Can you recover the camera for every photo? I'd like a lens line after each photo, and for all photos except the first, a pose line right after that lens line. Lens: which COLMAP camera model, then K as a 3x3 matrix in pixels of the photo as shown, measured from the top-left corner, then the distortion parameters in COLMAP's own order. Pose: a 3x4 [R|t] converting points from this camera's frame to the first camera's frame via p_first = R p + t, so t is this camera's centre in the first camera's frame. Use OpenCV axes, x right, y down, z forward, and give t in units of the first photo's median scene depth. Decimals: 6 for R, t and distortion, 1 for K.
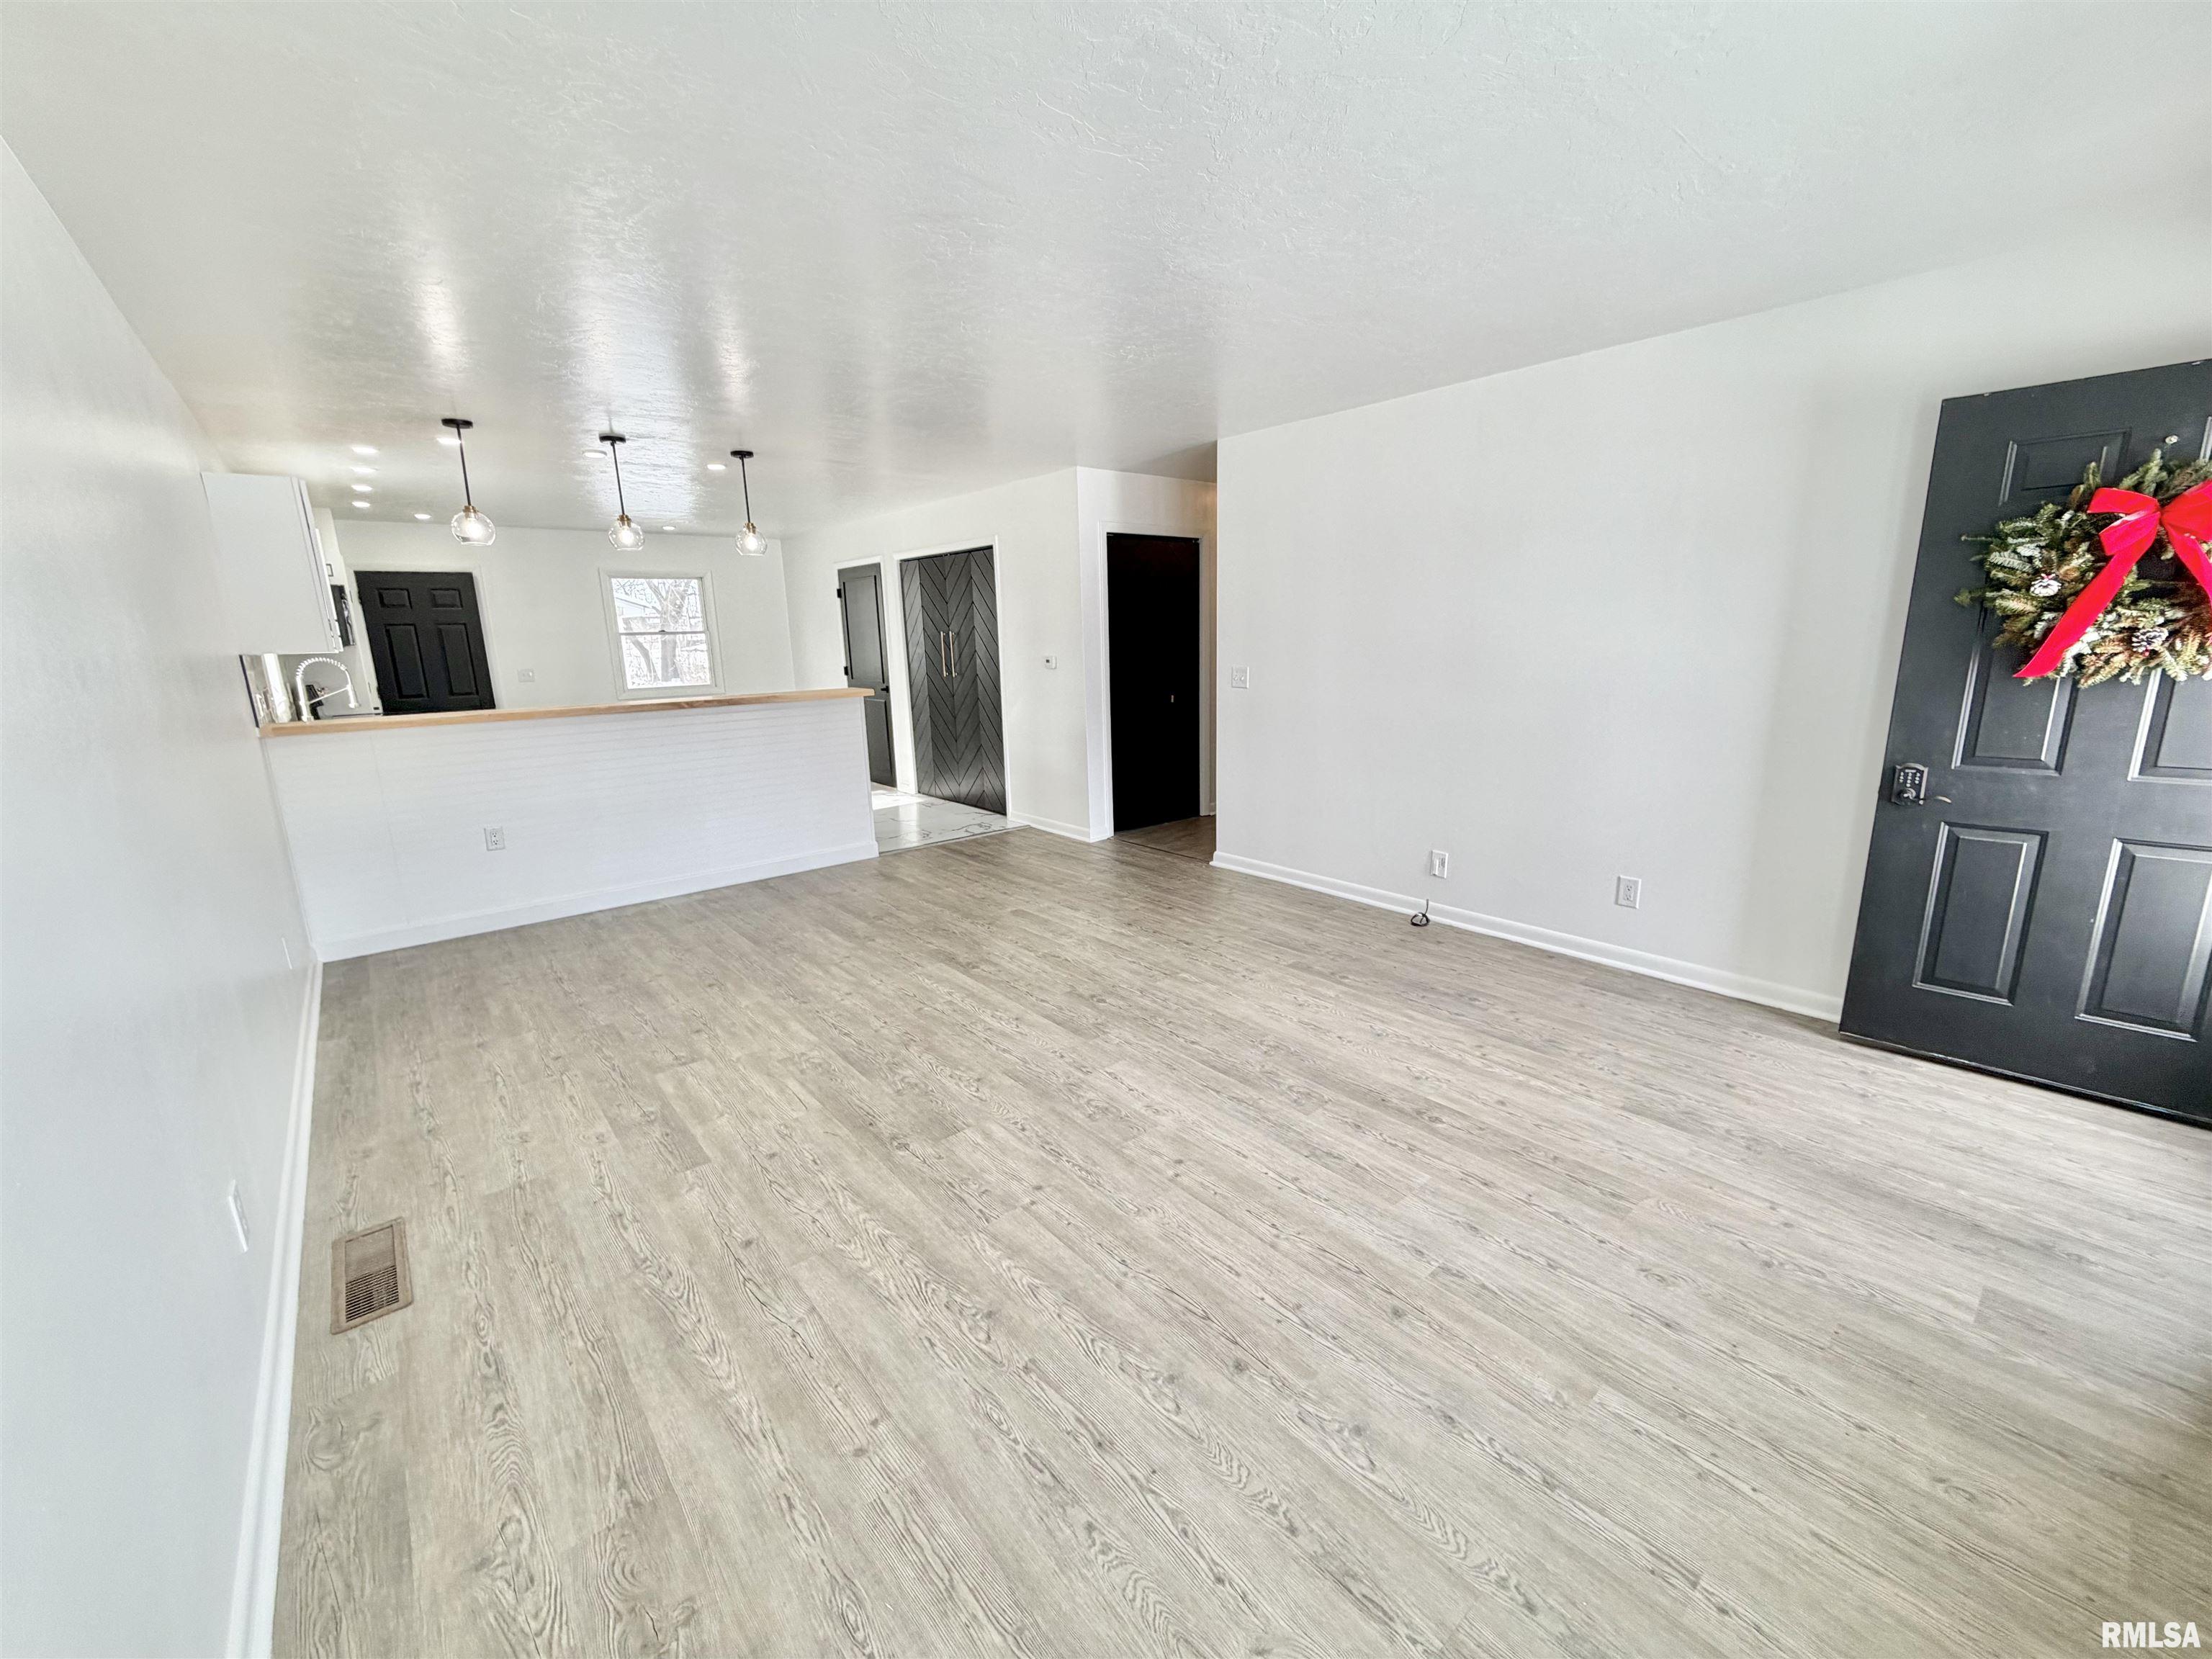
lens RADIAL K [[878.5, 0, 1103.3], [0, 878.5, 824.6], [0, 0, 1]] dist [-0.000771, -0.000118]
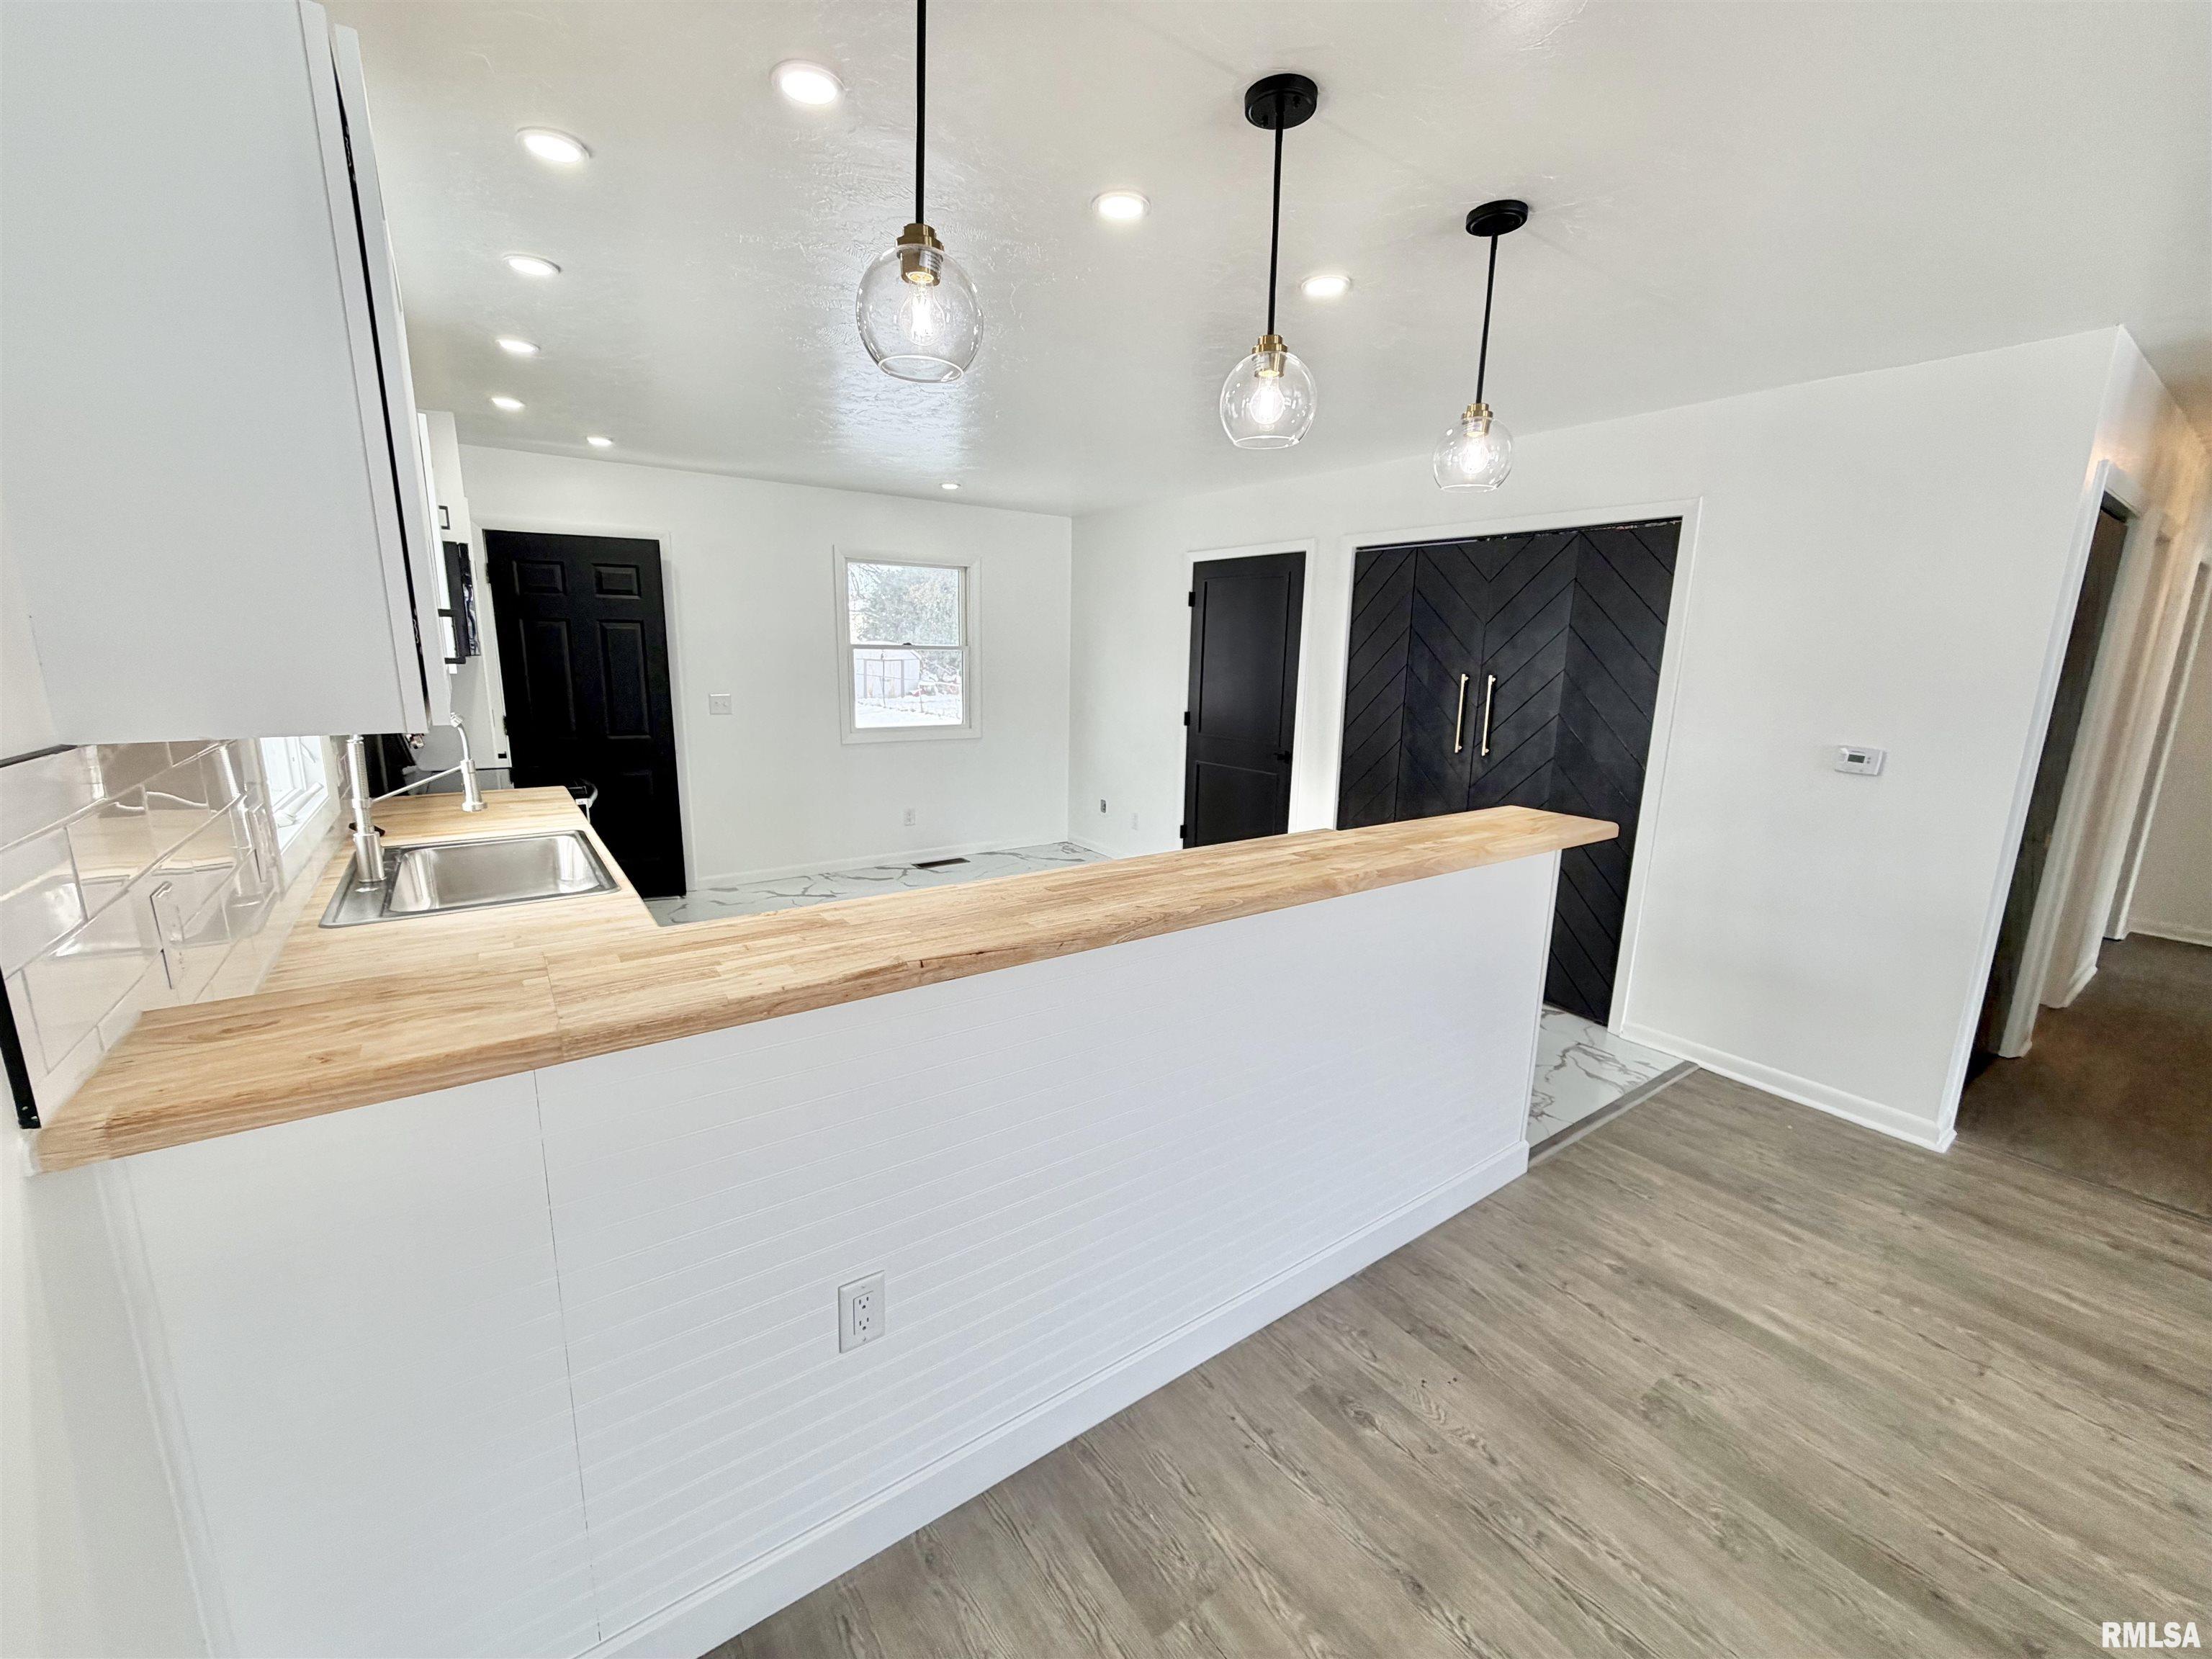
lens RADIAL K [[878.5, 0, 1103.3], [0, 878.5, 824.6], [0, 0, 1]] dist [-0.000771, -0.000118]
pose [[0.995519, 0.062473, -0.070991, -0.362895], [-0.063909, 0.997791, -0.018131, -0.097259], [0.069701, 0.022587, 0.997312, 0.419097]]
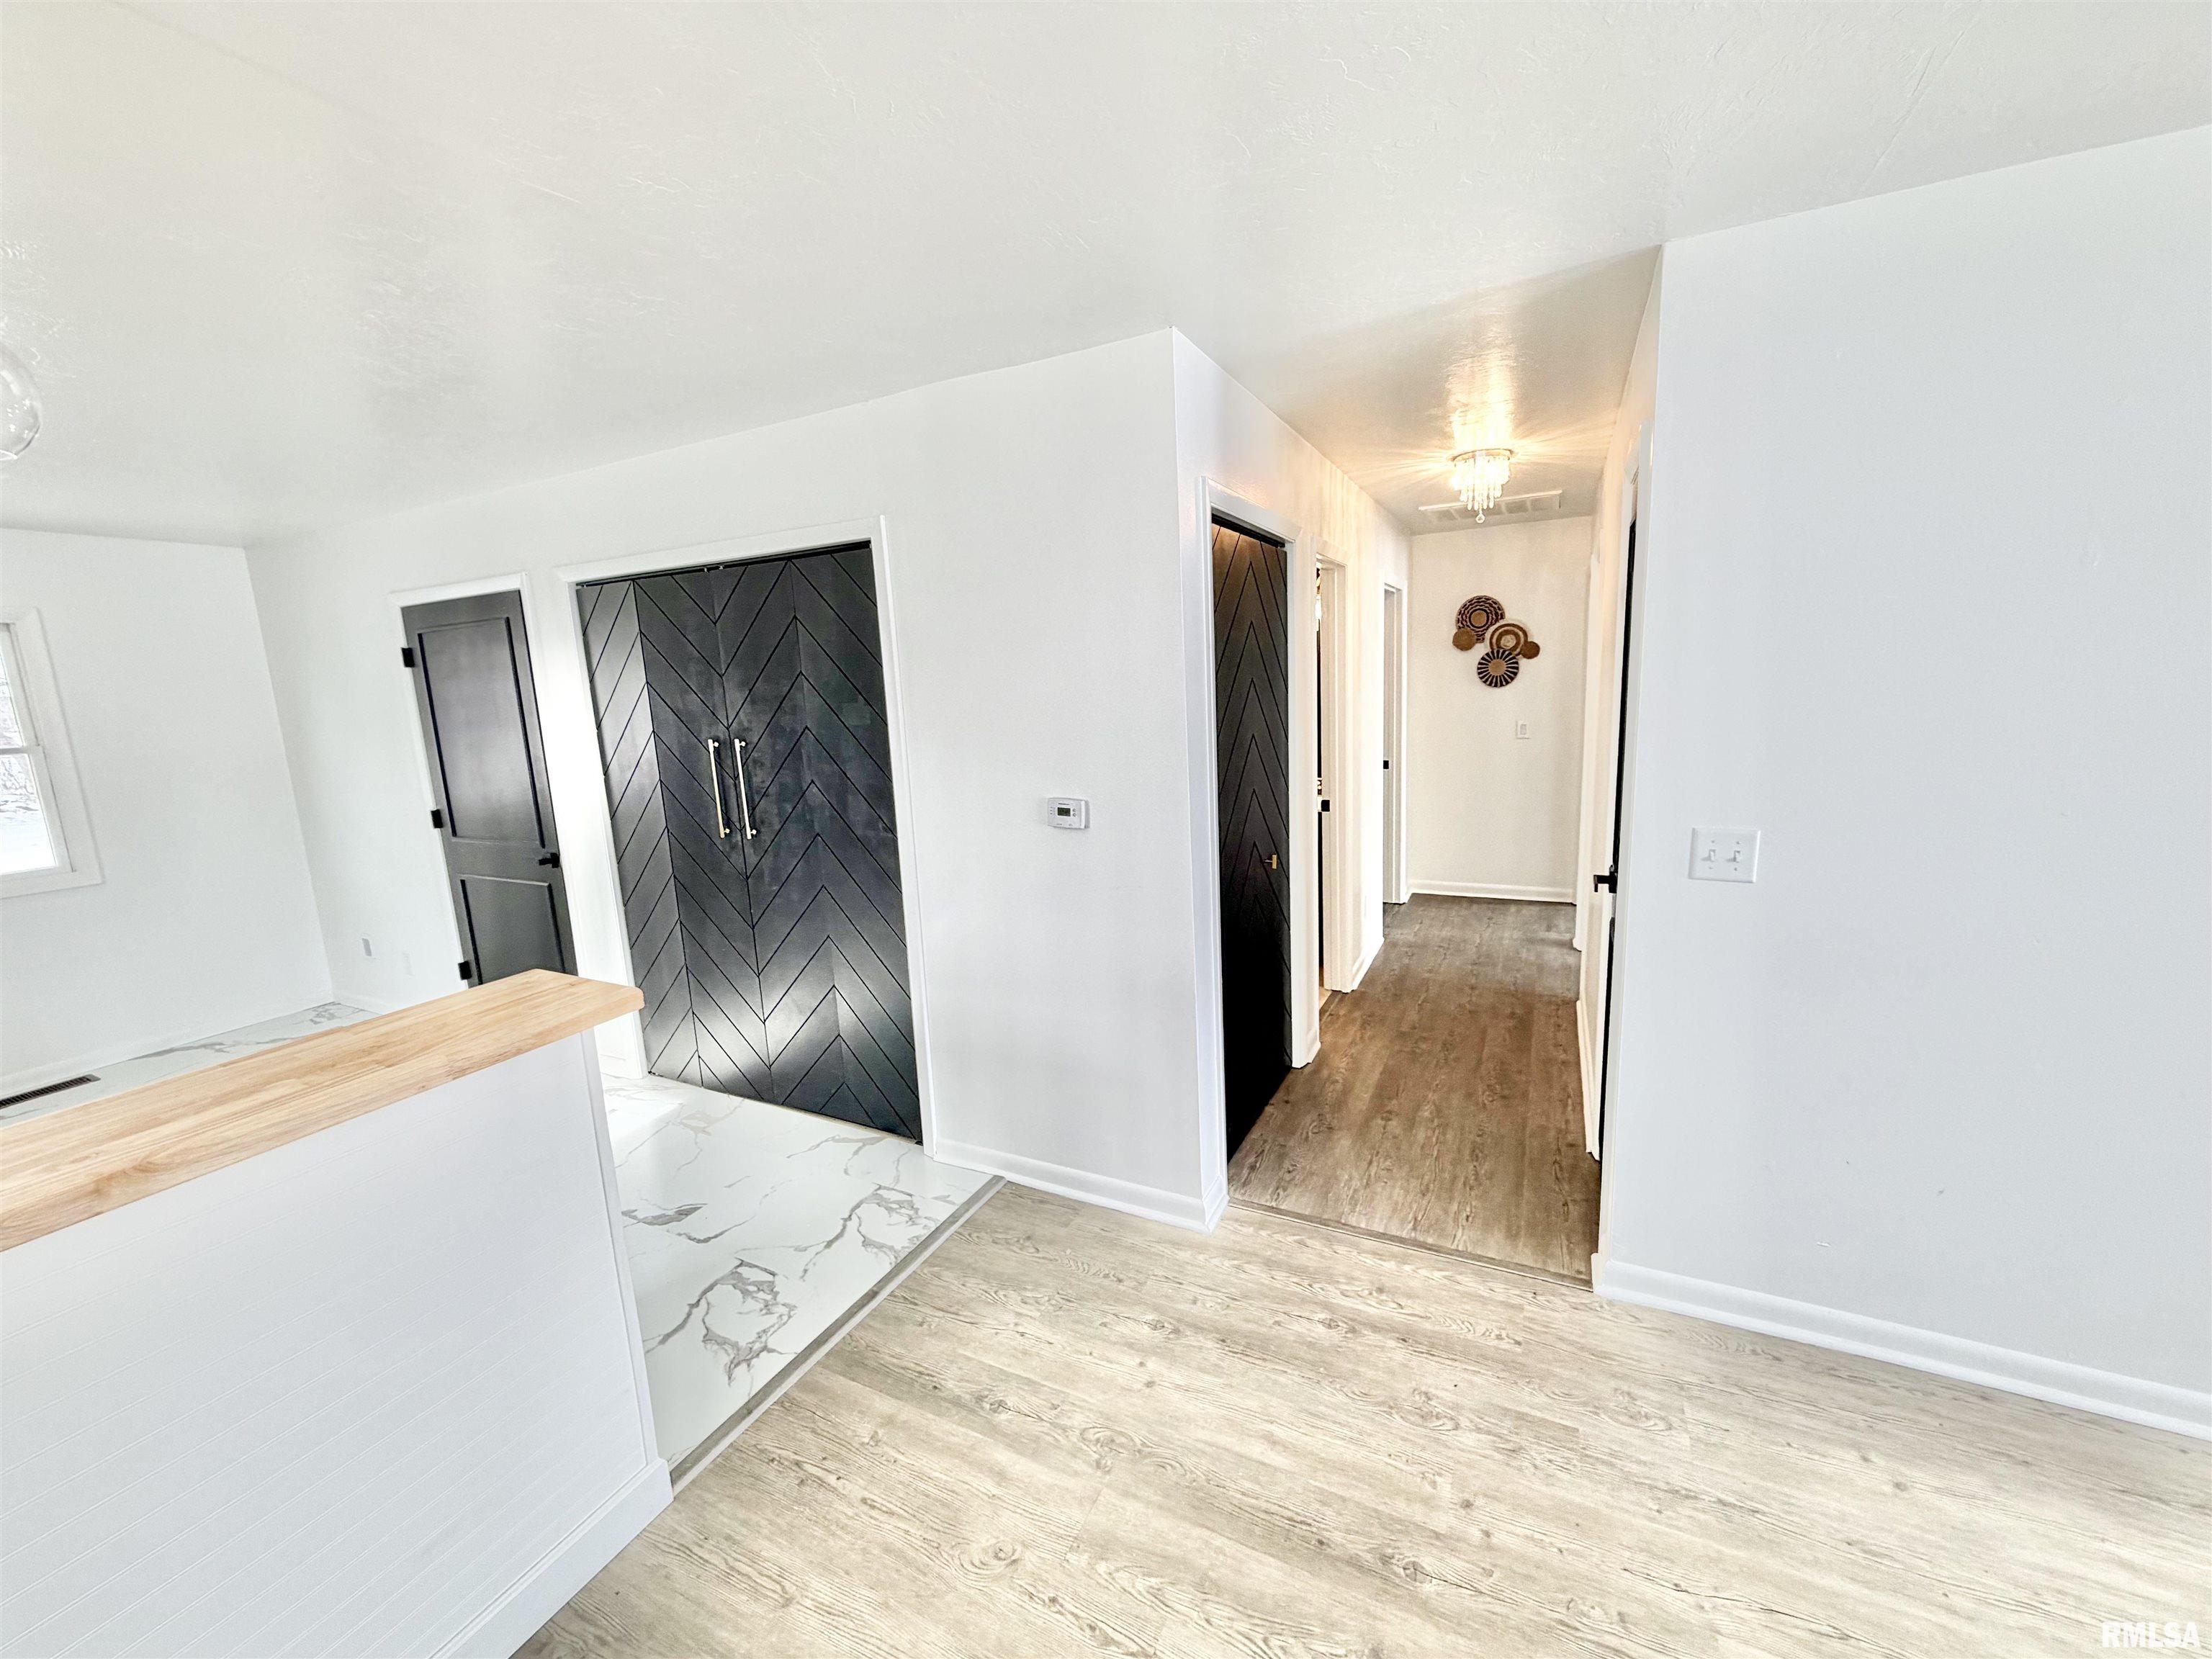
lens RADIAL K [[872.9, 0, 1103.5], [0, 872.9, 823.7], [0, 0, 1]] dist [-0.000301, -0.000029]
pose [[0.920959, -0.079113, 0.381544, -0.170338], [0.106243, 0.993055, -0.050537, -0.132343], [-0.374896, 0.087079, 0.922968, 0.516262]]
